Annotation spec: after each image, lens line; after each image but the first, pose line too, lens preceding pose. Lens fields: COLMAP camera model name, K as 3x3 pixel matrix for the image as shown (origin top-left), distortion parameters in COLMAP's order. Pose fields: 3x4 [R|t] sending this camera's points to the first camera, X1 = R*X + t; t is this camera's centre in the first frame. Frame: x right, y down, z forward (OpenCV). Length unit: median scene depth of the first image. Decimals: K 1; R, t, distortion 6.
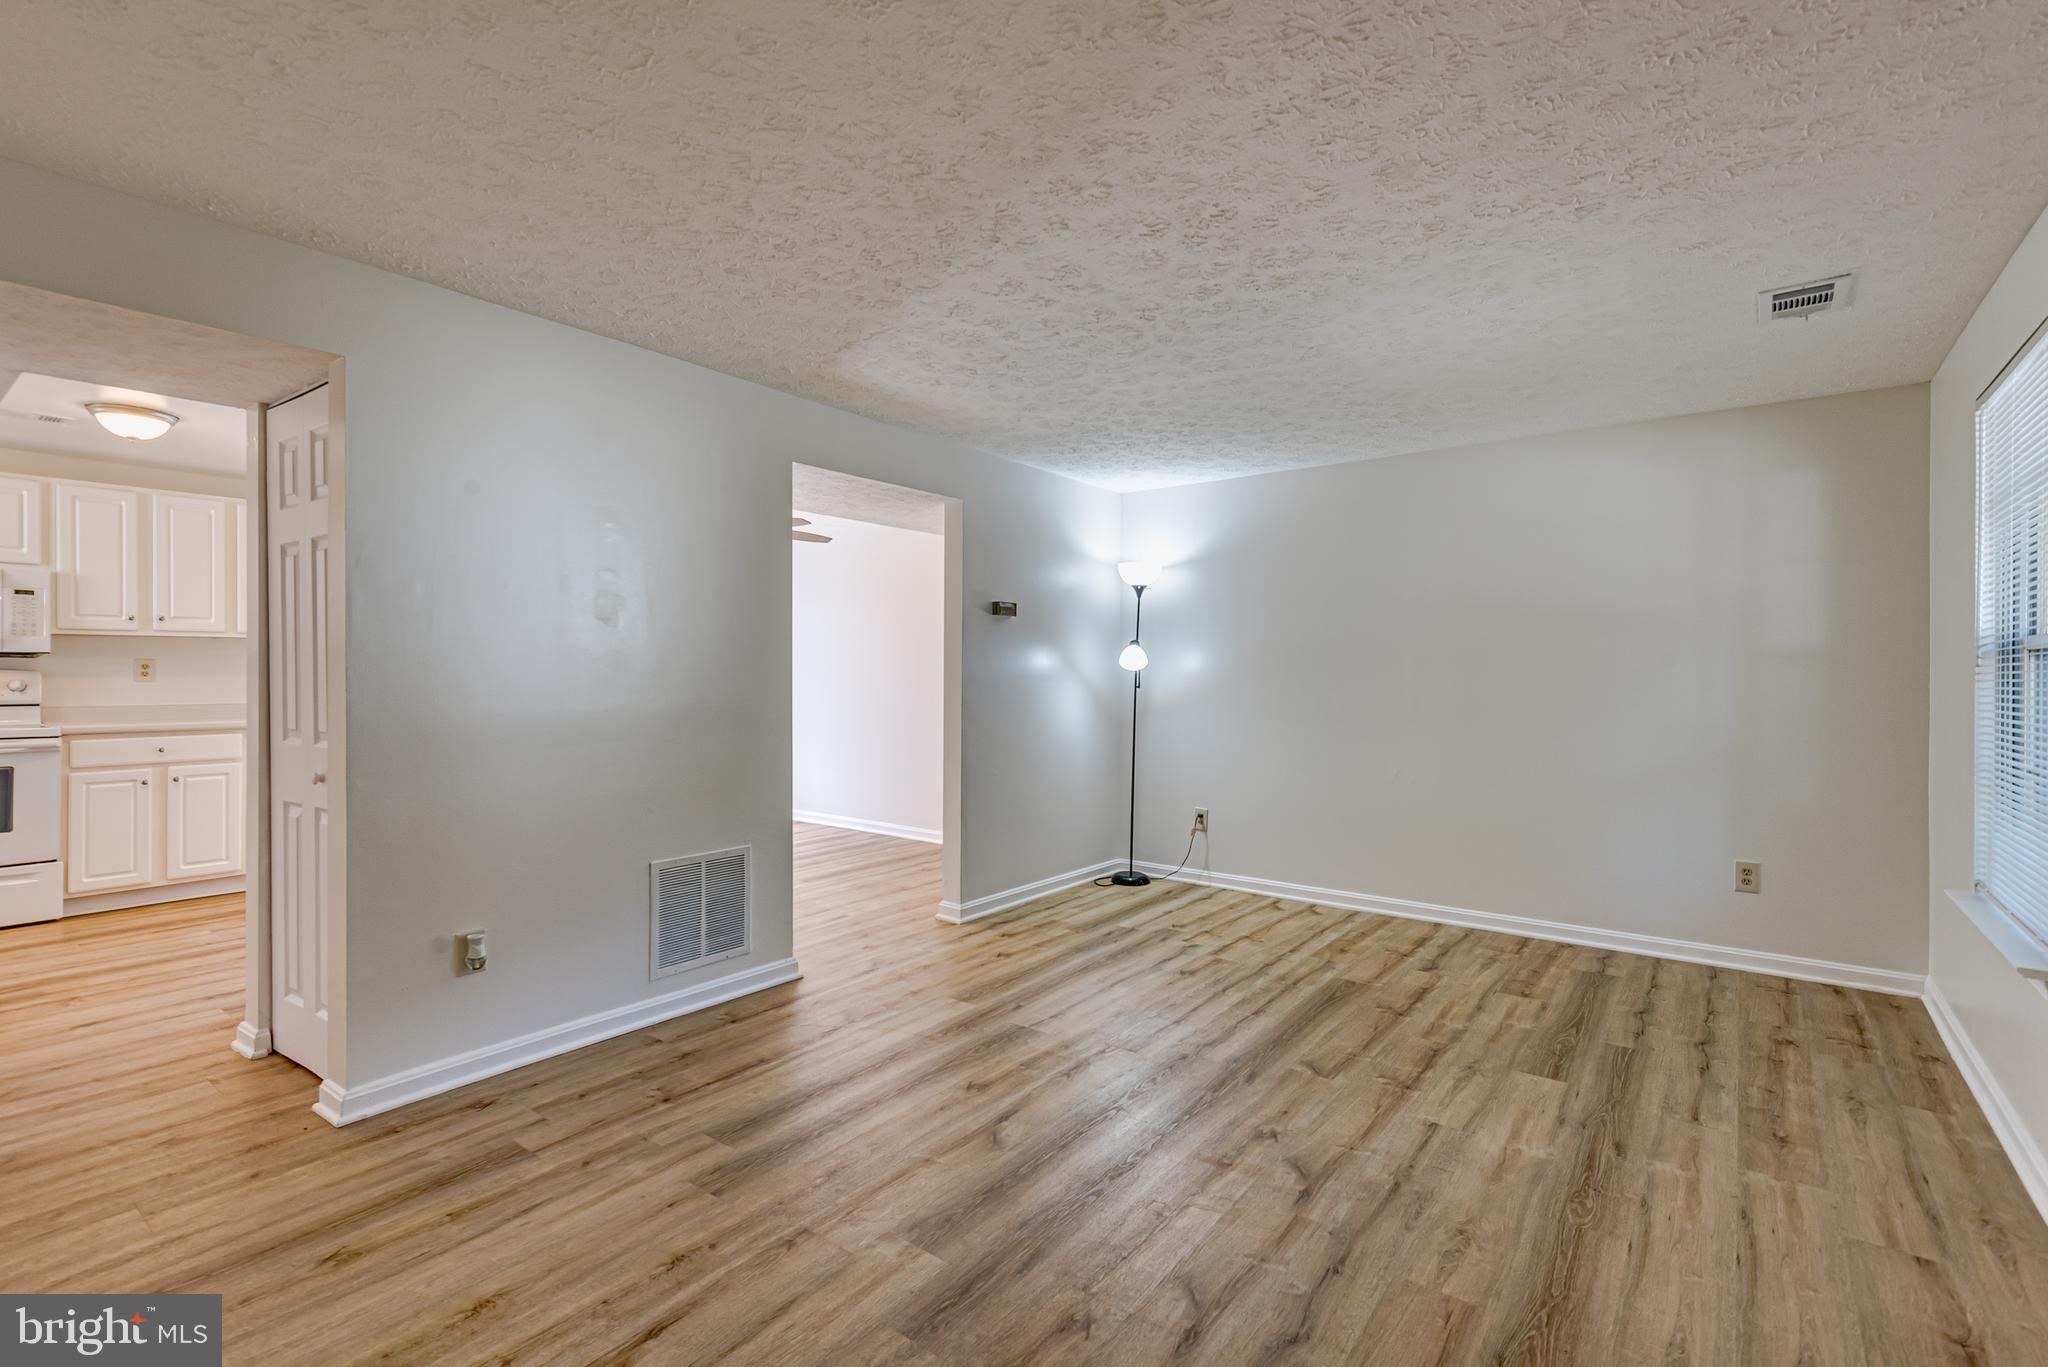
lens RADIAL K [[952.9, 0, 1018.4], [0, 952.9, 674.3], [0, 0, 1]] dist [0.001528, -0.000365]
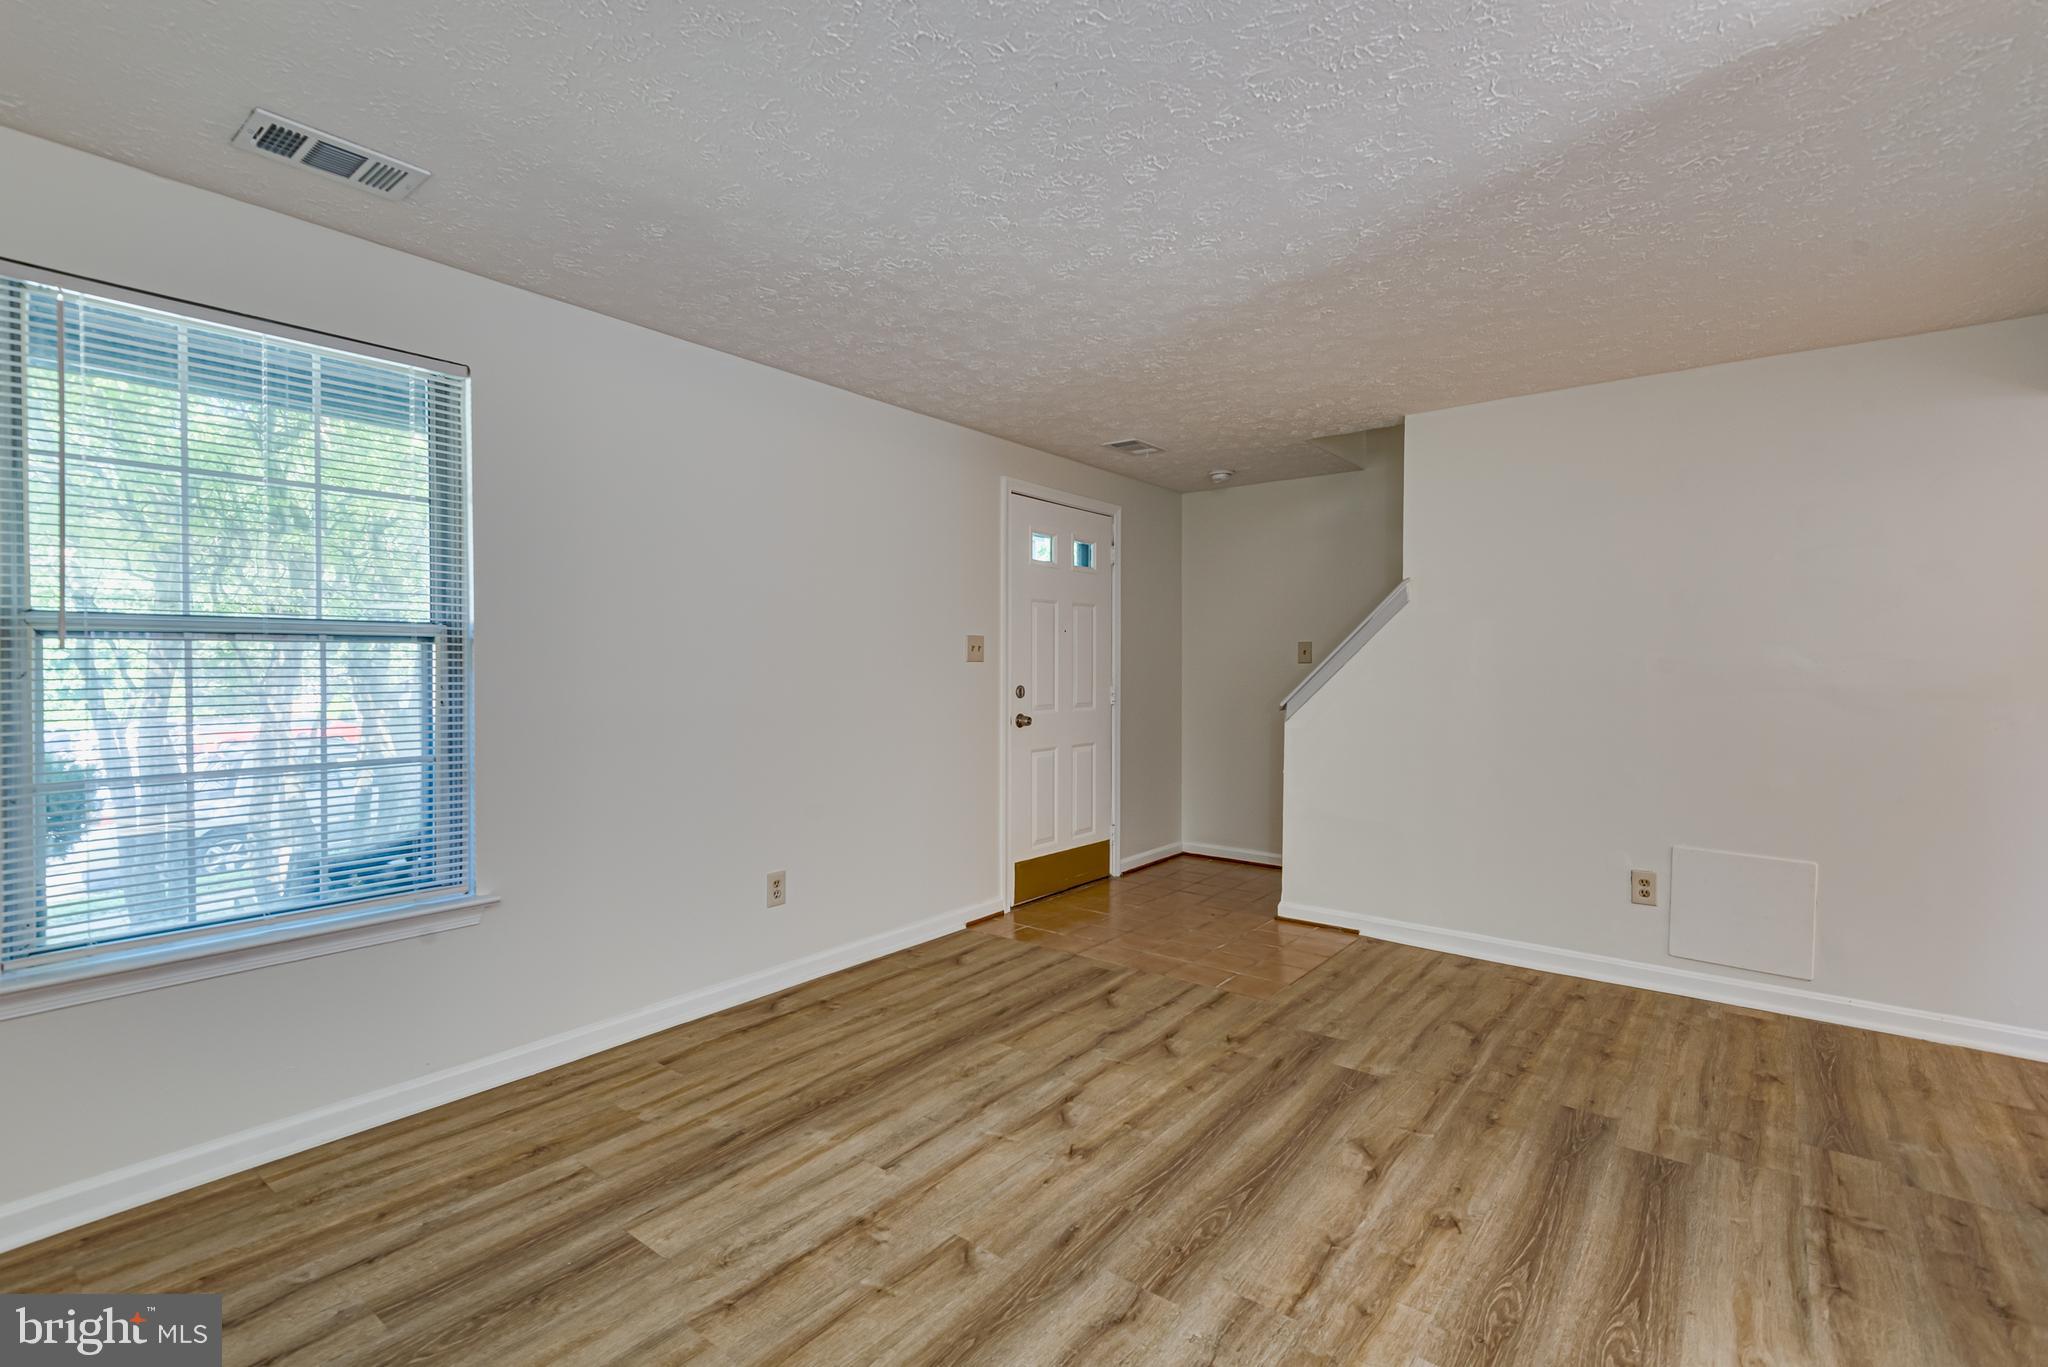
lens RADIAL K [[952.9, 0, 1022.9], [0, 952.9, 677.5], [0, 0, 1]] dist [0.001528, -0.000365]
pose [[-0.999978, -0.006011, 0.002687, 0.284961], [-0.005968, 0.999857, 0.015849, -0.000038], [-0.002782, 0.015833, -0.999871, 1.738743]]
